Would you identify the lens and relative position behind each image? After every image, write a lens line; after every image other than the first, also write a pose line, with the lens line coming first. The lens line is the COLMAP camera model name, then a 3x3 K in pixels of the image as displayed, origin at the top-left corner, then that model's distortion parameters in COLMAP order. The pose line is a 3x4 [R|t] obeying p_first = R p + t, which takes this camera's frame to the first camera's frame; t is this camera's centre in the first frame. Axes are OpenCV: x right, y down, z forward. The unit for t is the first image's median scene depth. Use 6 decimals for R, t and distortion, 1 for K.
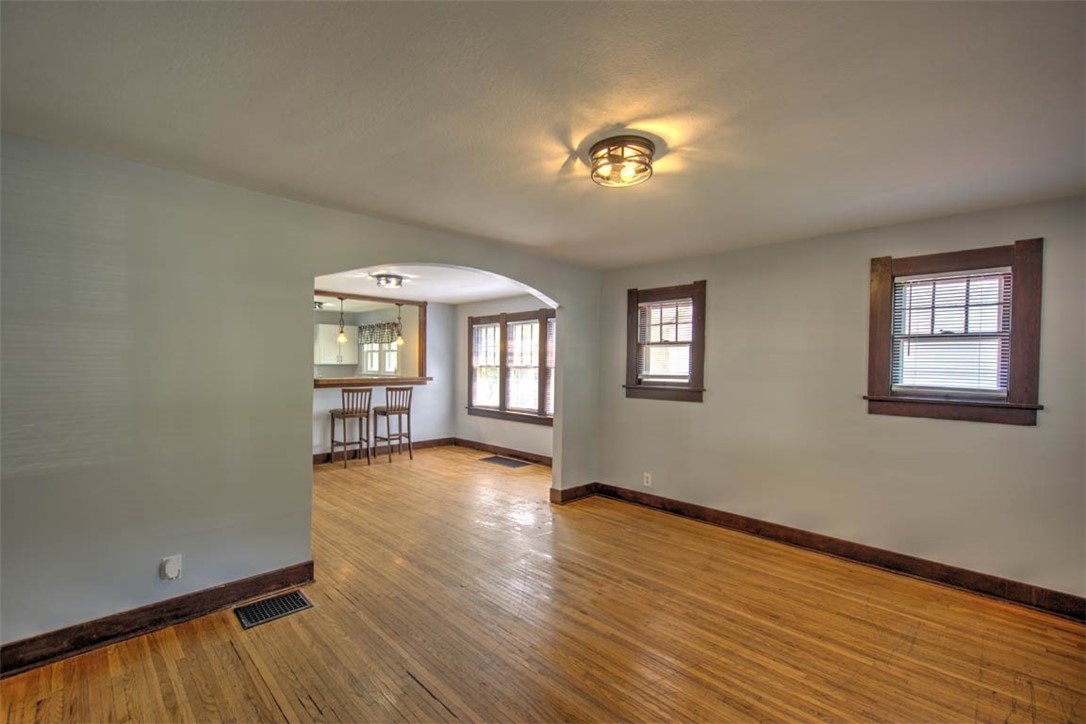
lens RADIAL K [[465.6, 0, 535.0], [0, 465.6, 370.7], [0, 0, 1]] dist [0.000250, -0.002500]
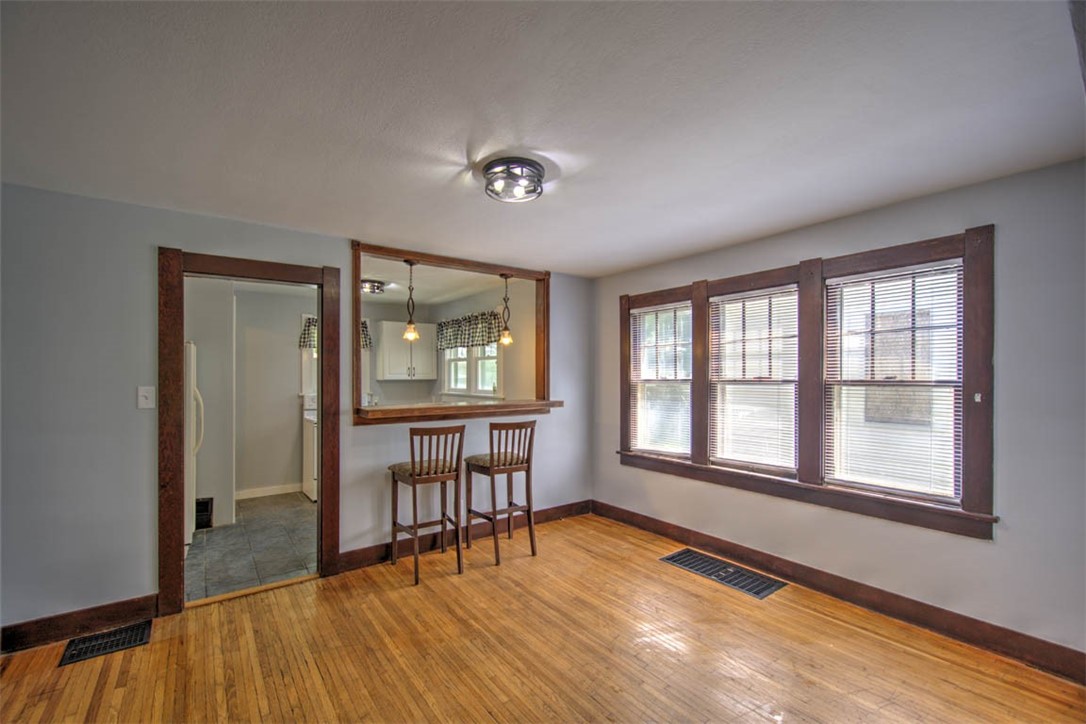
lens RADIAL K [[465.6, 0, 539.5], [0, 465.6, 371.9], [0, 0, 1]] dist [0.000250, -0.002500]
pose [[0.989950, -0.011969, -0.140912, -0.172292], [0.008615, 0.999665, -0.024390, -0.008140], [0.141156, 0.022931, 0.989722, 0.440843]]
